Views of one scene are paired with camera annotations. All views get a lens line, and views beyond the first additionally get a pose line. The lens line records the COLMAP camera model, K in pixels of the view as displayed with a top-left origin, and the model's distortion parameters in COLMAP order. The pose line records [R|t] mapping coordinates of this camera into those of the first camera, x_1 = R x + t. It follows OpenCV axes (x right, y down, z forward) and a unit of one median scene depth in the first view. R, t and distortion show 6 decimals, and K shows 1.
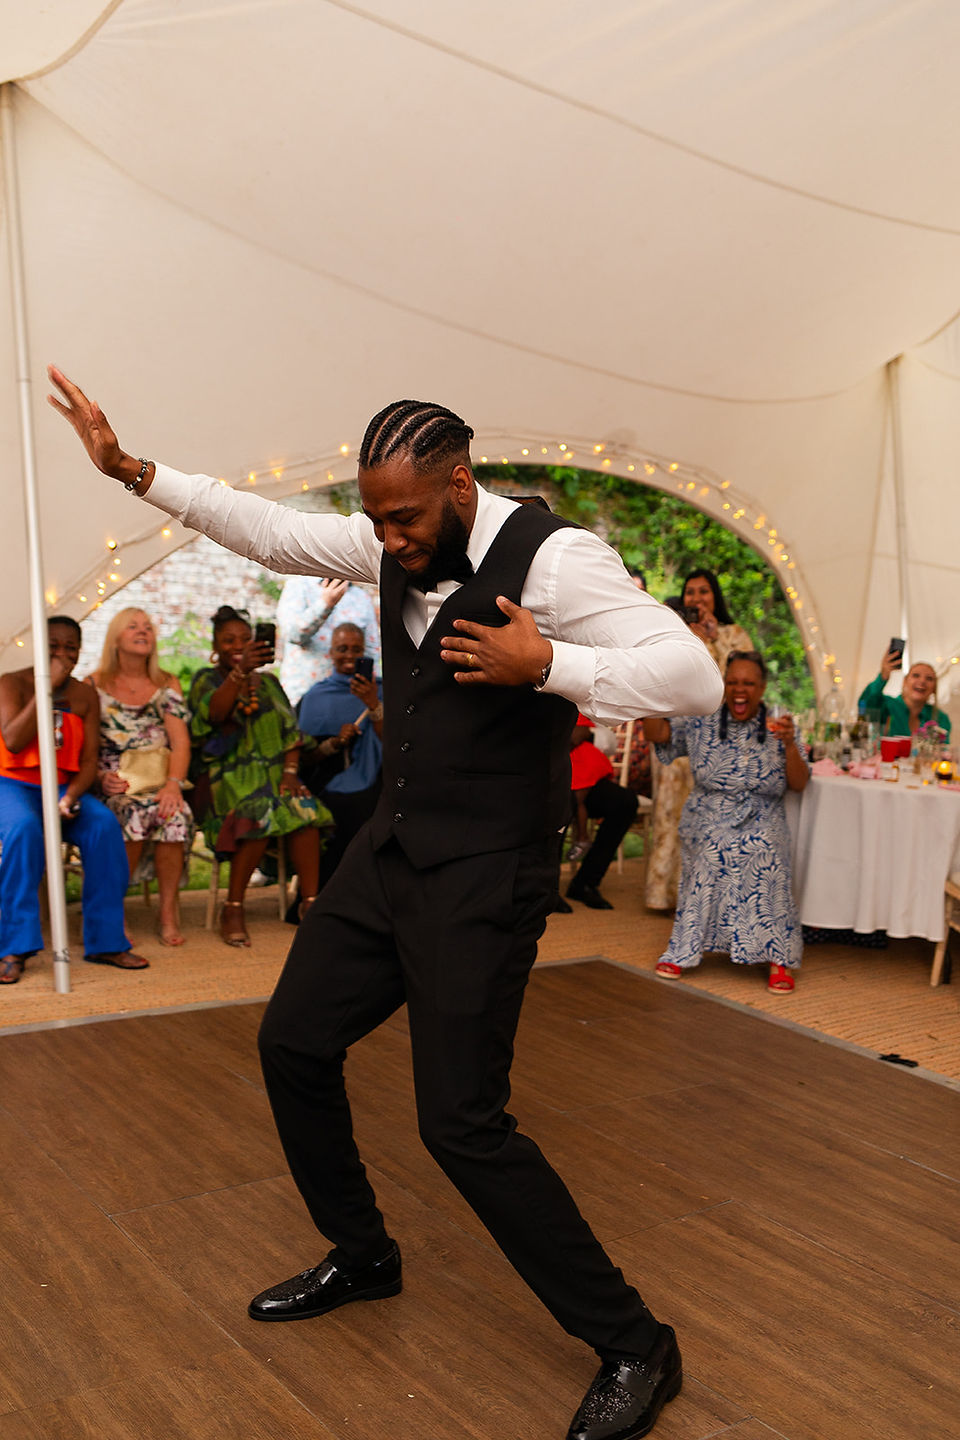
lens RADIAL K [[1401.9, 0, 480.0], [0, 1401.9, 720.0], [0, 0, 1]] dist [0.005472, 0.002745]
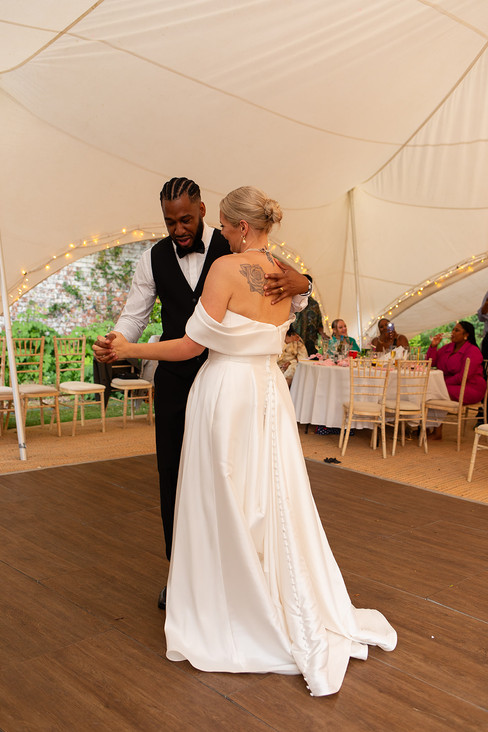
lens RADIAL K [[712.6, 0, 244.0], [0, 712.6, 366.0], [0, 0, 1]] dist [0.005472, 0.002745]
pose [[0.990291, -0.023222, 0.137059, -0.067078], [0.020560, 0.999572, 0.020806, 0.011026], [-0.137484, -0.017786, 0.990344, -0.203647]]
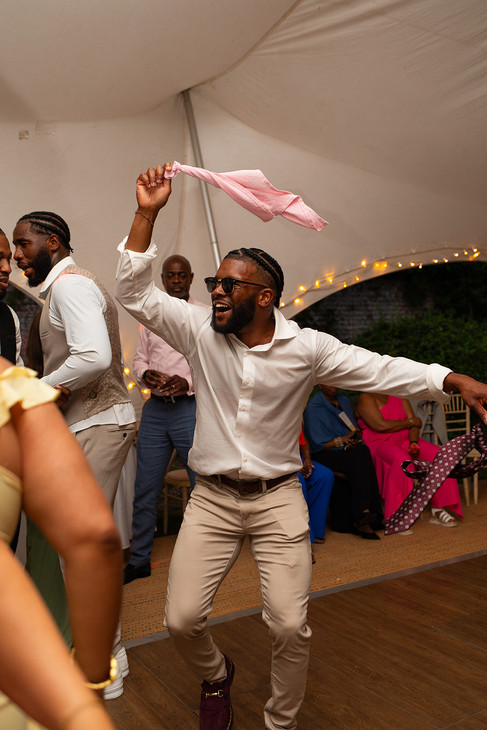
lens RADIAL K [[710.7, 0, 243.5], [0, 710.7, 365.0], [0, 0, 1]] dist [0.005472, 0.002745]
pose [[0.991407, -0.096236, -0.088600, -0.183069], [0.090475, 0.993649, -0.066897, -0.013260], [0.094475, 0.058307, 0.993818, 0.070308]]
